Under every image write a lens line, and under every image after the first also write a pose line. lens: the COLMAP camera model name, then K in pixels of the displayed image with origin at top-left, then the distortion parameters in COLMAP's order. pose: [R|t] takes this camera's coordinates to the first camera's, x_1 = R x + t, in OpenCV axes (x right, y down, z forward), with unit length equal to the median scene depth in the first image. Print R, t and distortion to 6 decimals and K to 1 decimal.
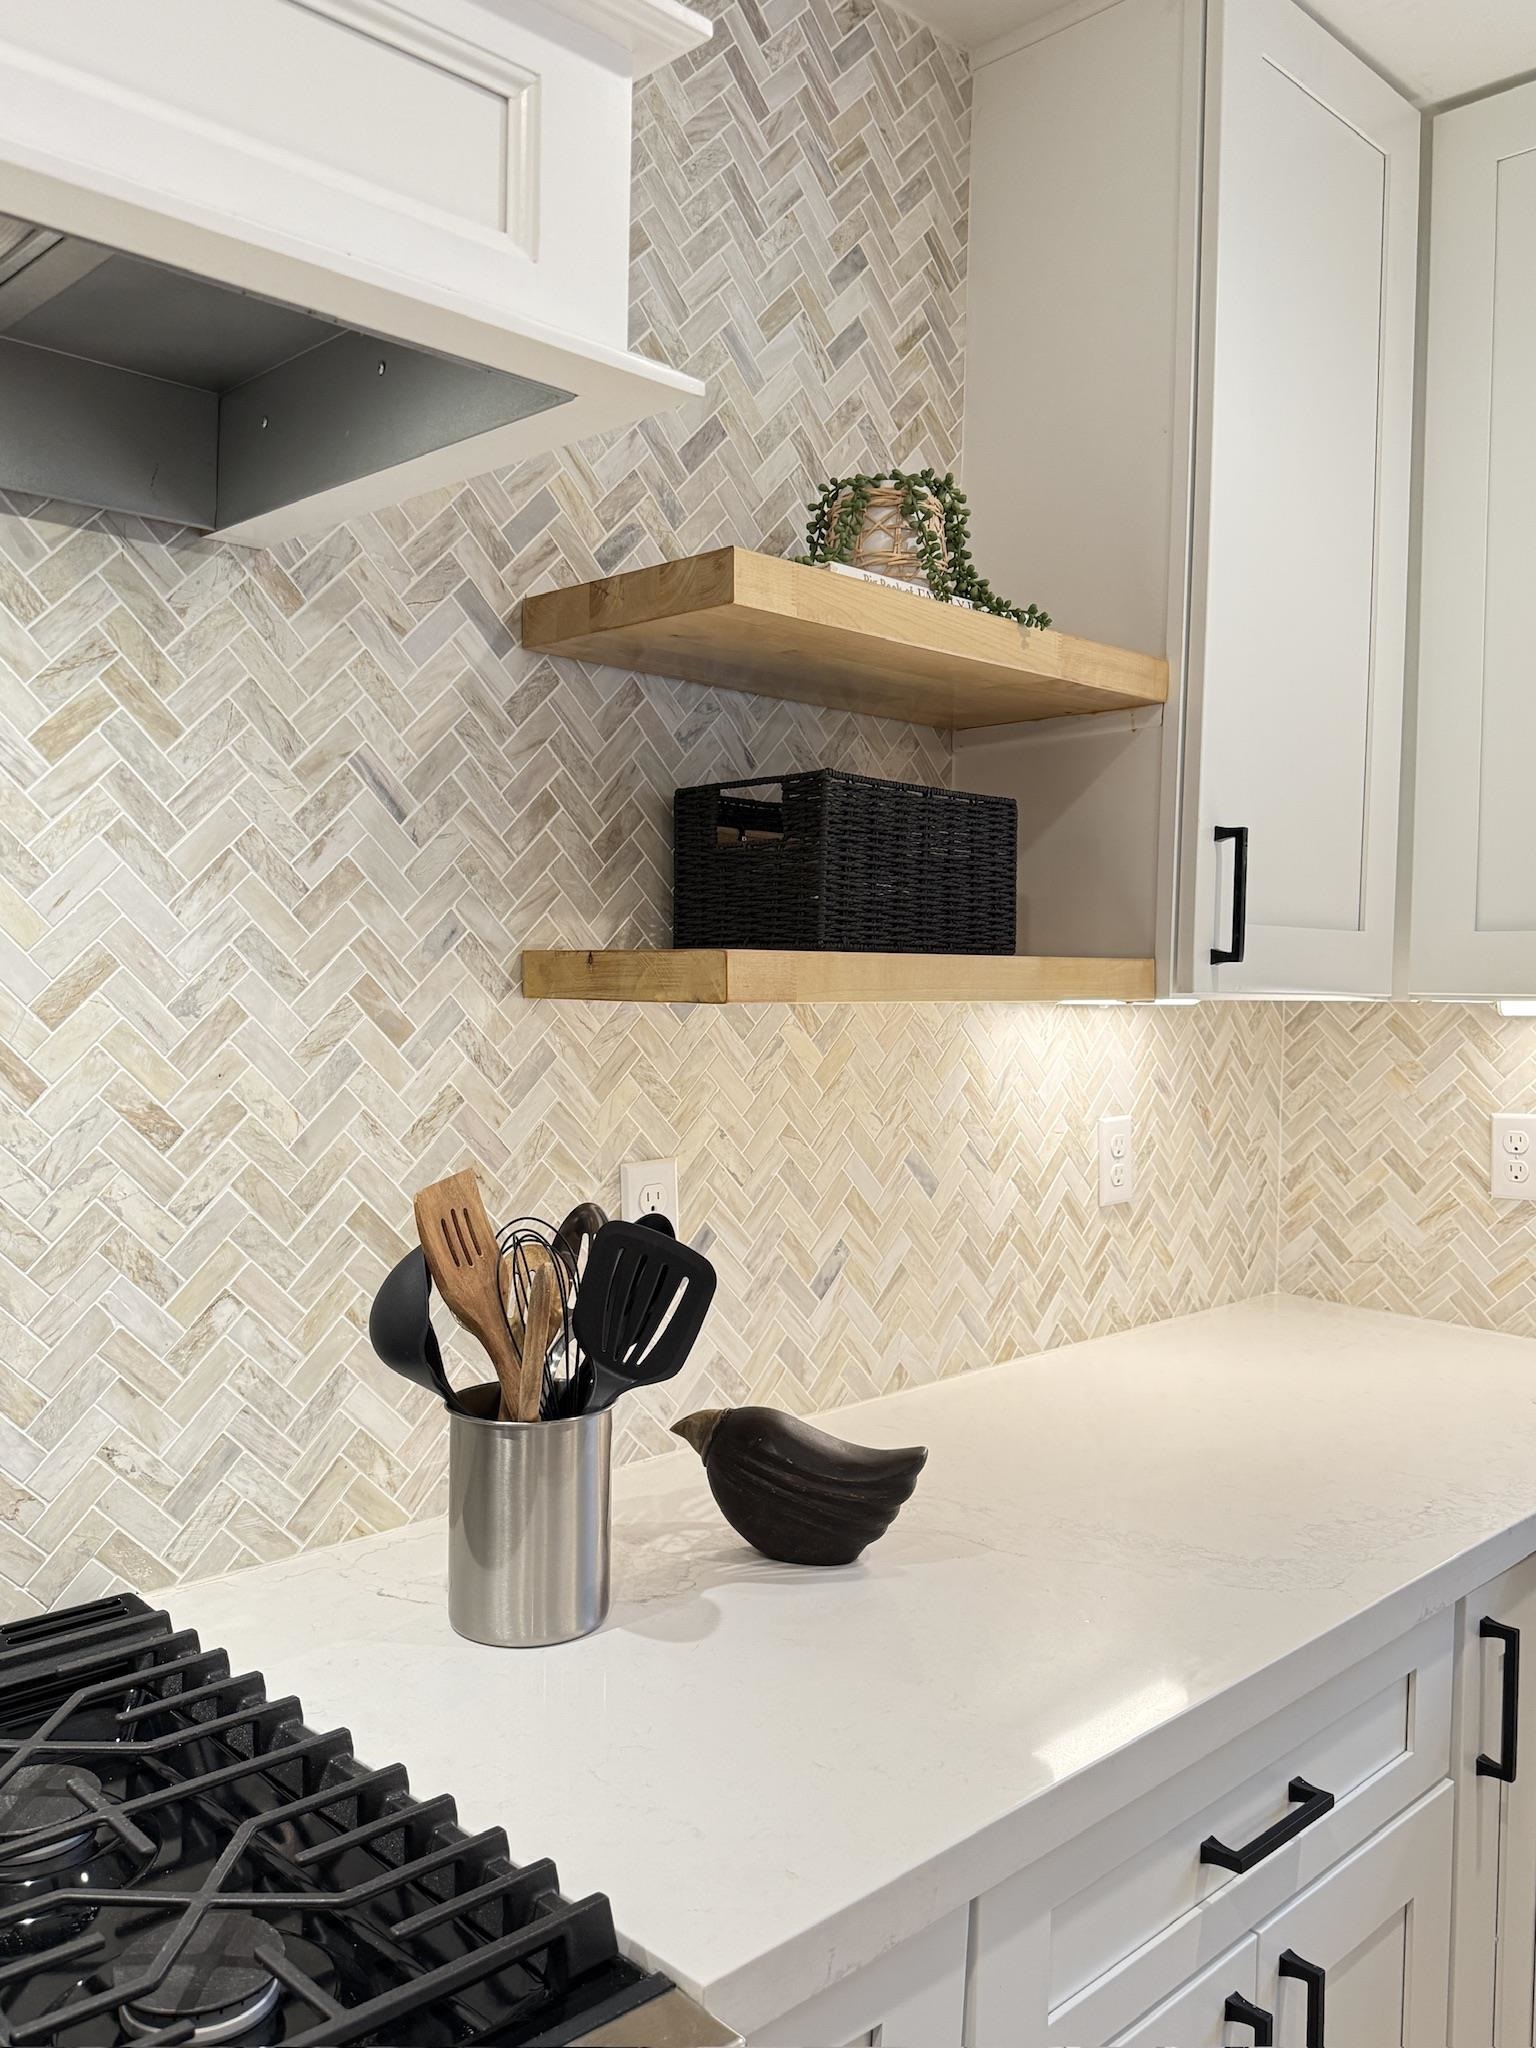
lens RADIAL K [[1654.2, 0, 774.1], [0, 1654.2, 1026.9], [0, 0, 1]] dist [0.025076, -0.005825]
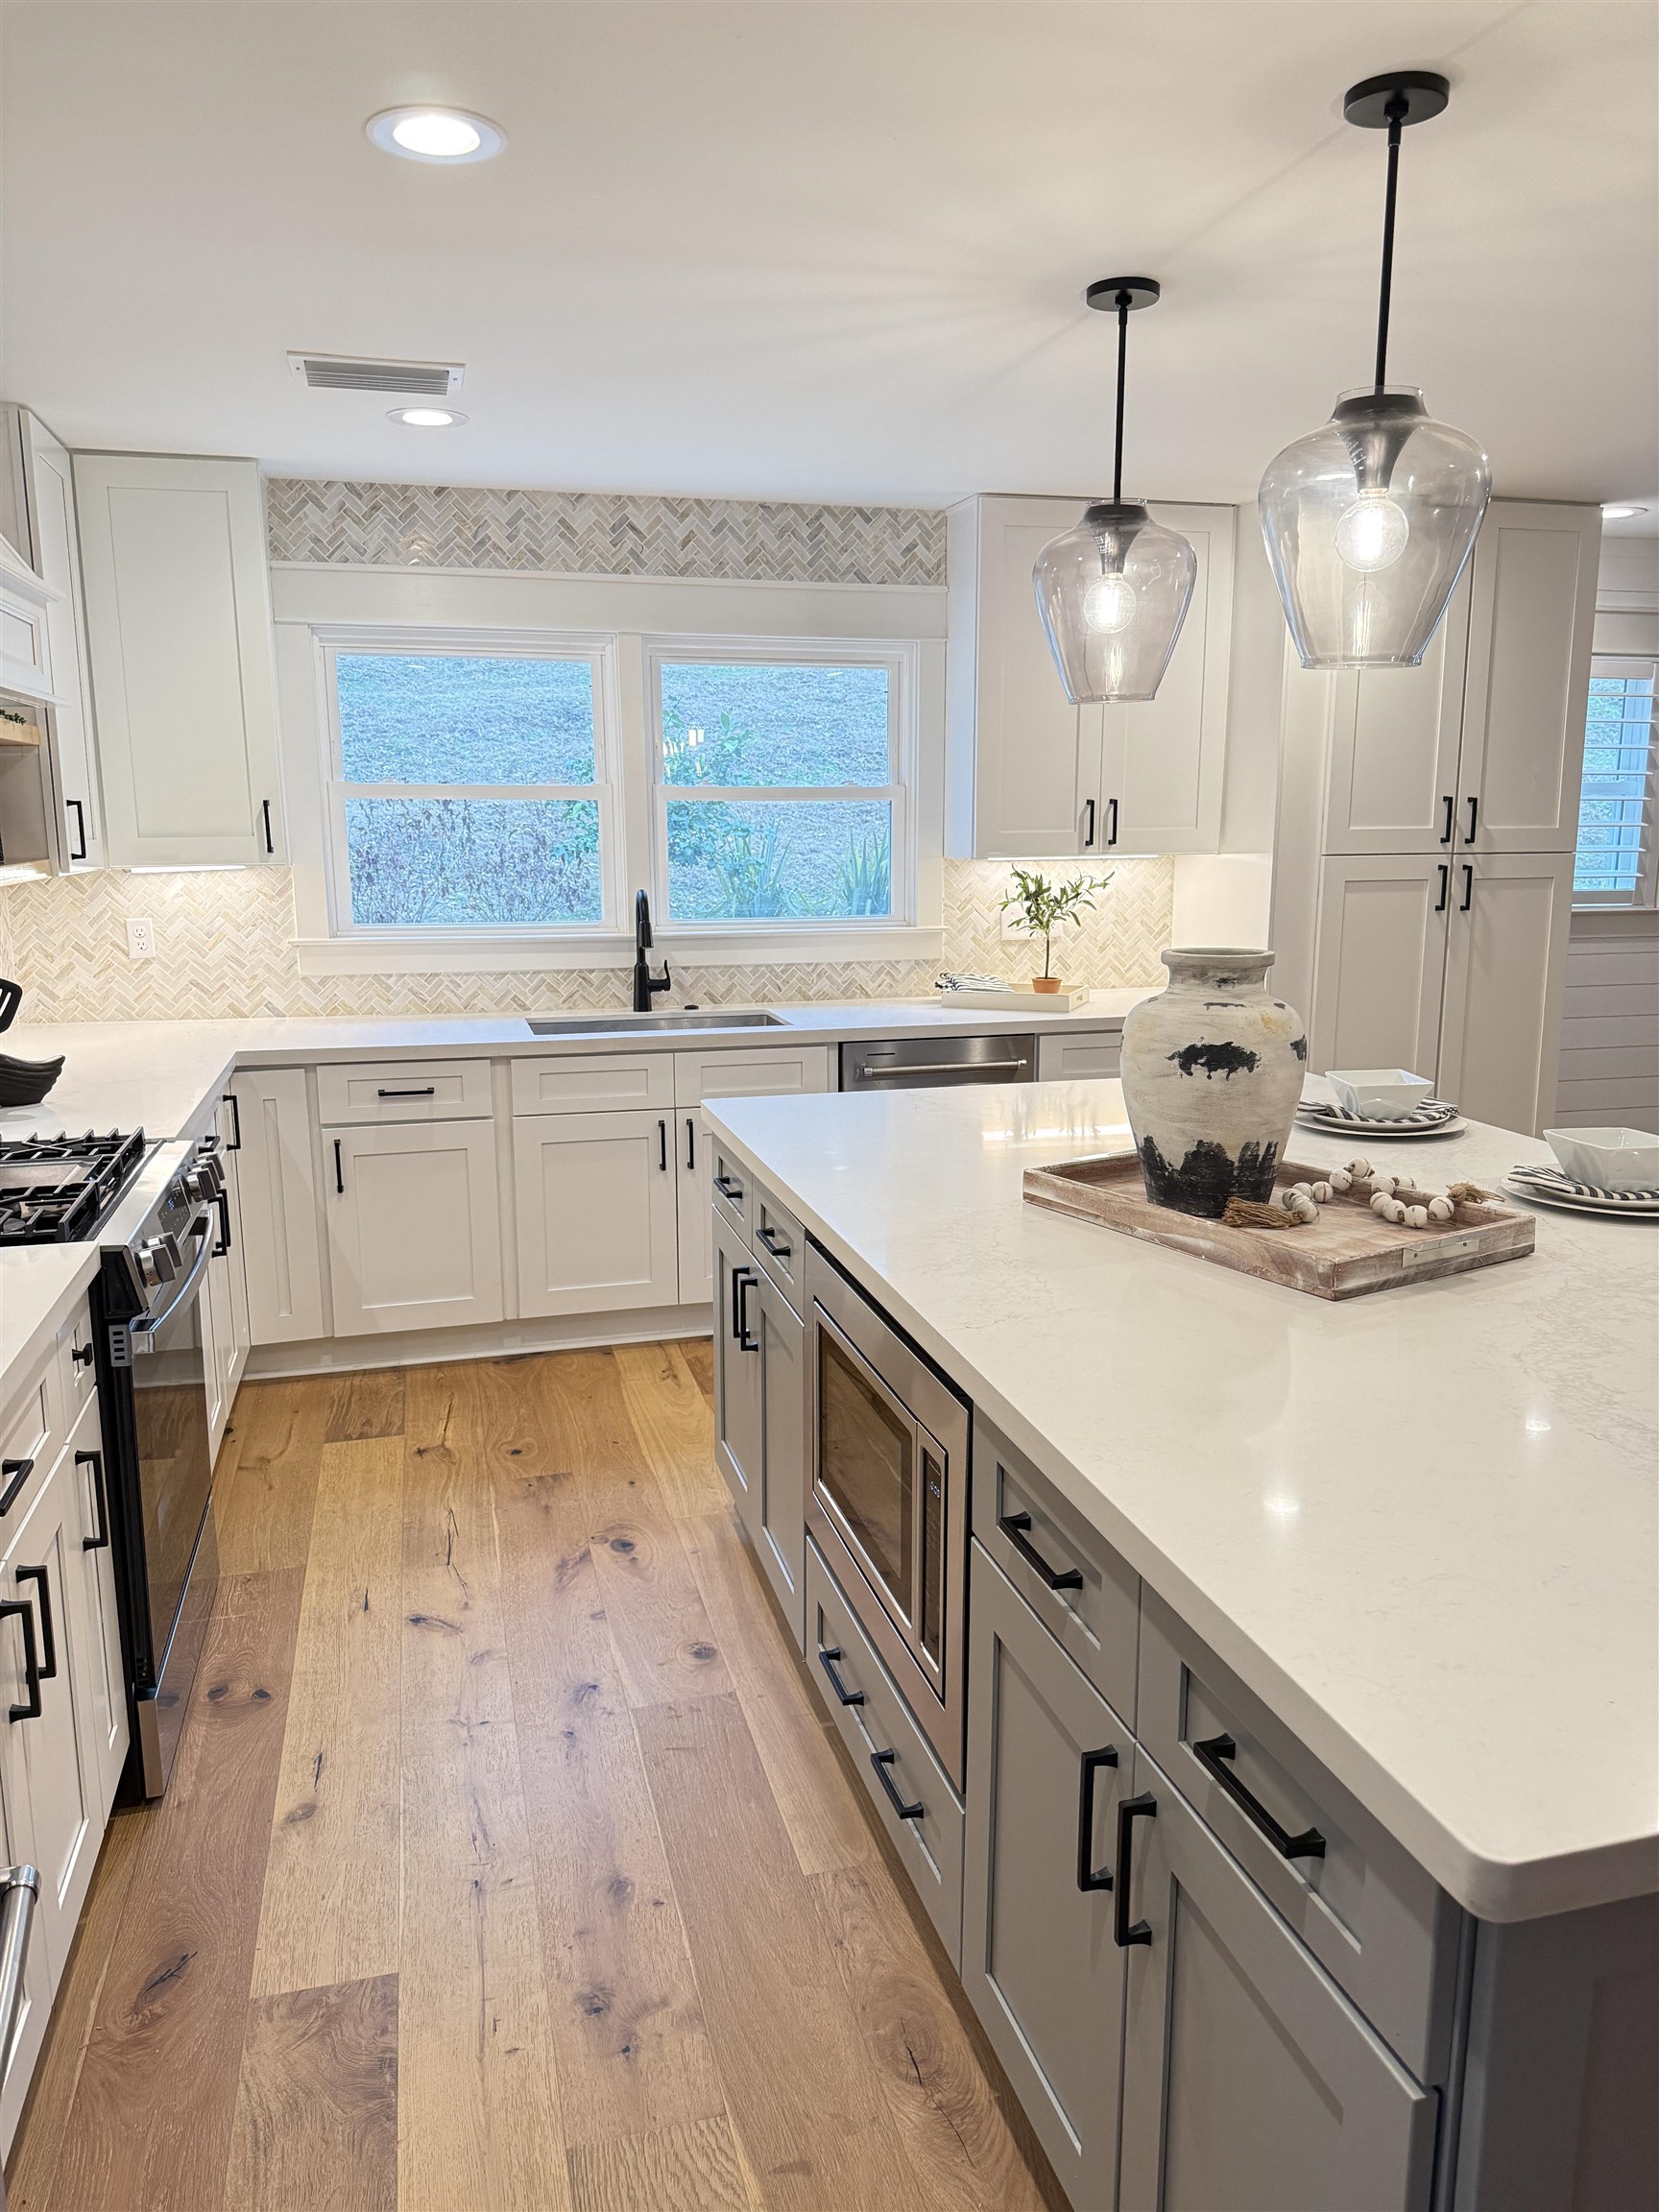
lens RADIAL K [[1564.4, 0, 829.1], [0, 1564.4, 1081.7], [0, 0, 1]] dist [0.038434, -0.060943]
pose [[0.495749, -0.166954, 0.852267, -1.154330], [0.042105, 0.984814, 0.168427, -0.058964], [-0.867445, -0.047613, 0.495250, -1.040600]]
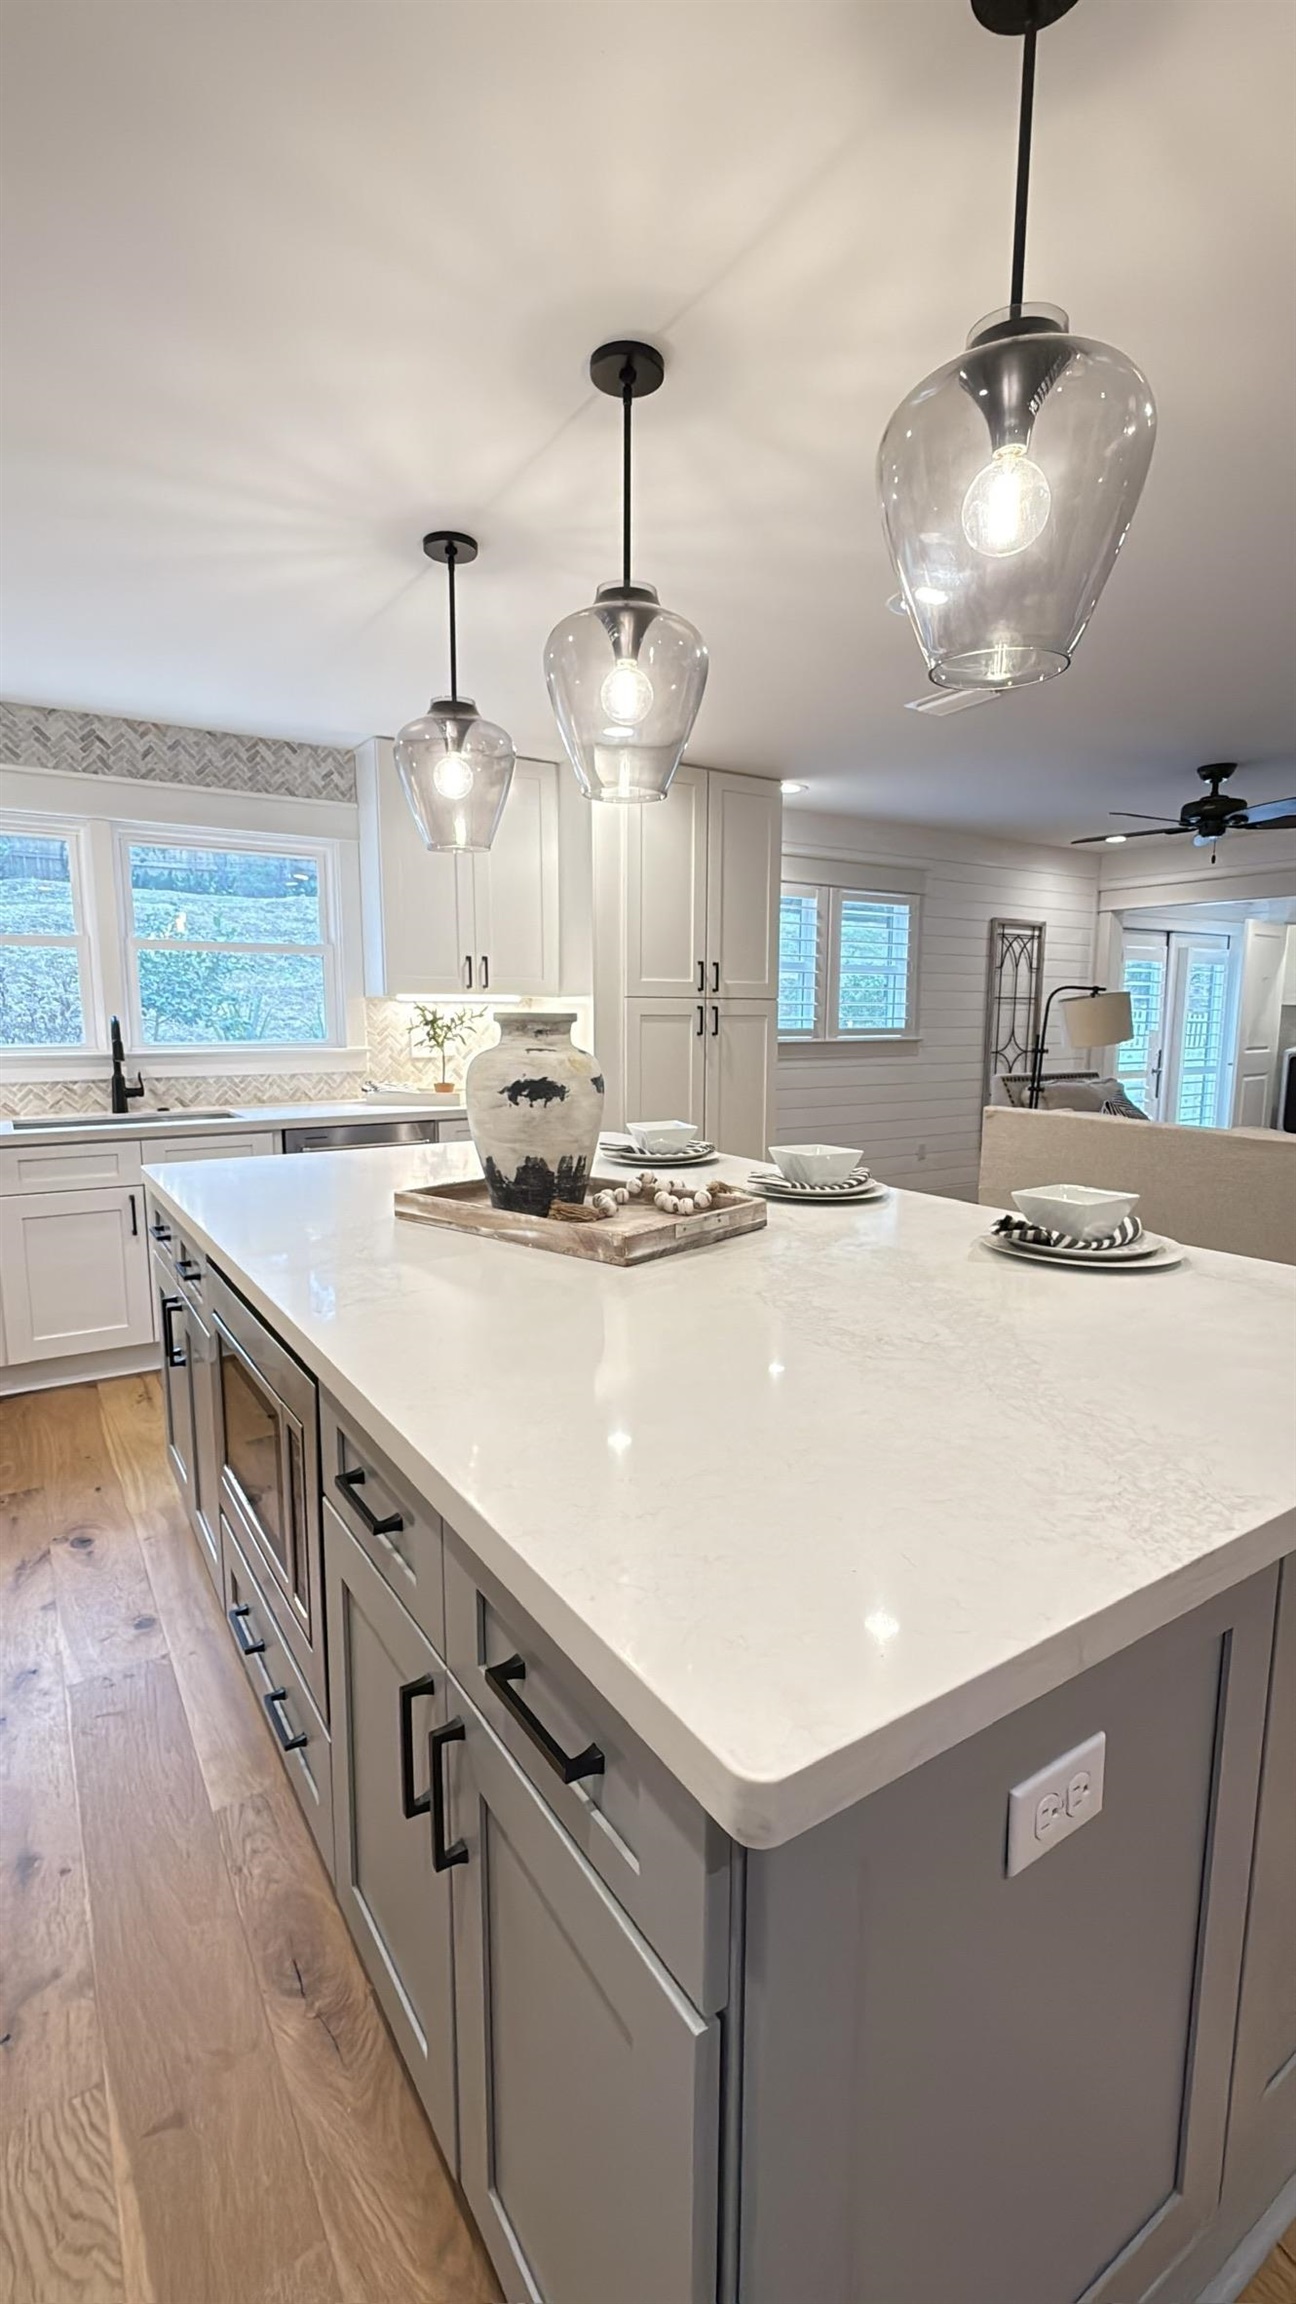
lens RADIAL K [[1004.5, 0, 666.7], [0, 1004.5, 1142.7], [0, 0, 1]] dist [-0.011986, -0.000365]
pose [[0.188640, -0.144606, 0.971341, -0.896685], [0.035837, 0.989454, 0.140342, 0.068138], [-0.981392, 0.008336, 0.191833, -1.016343]]
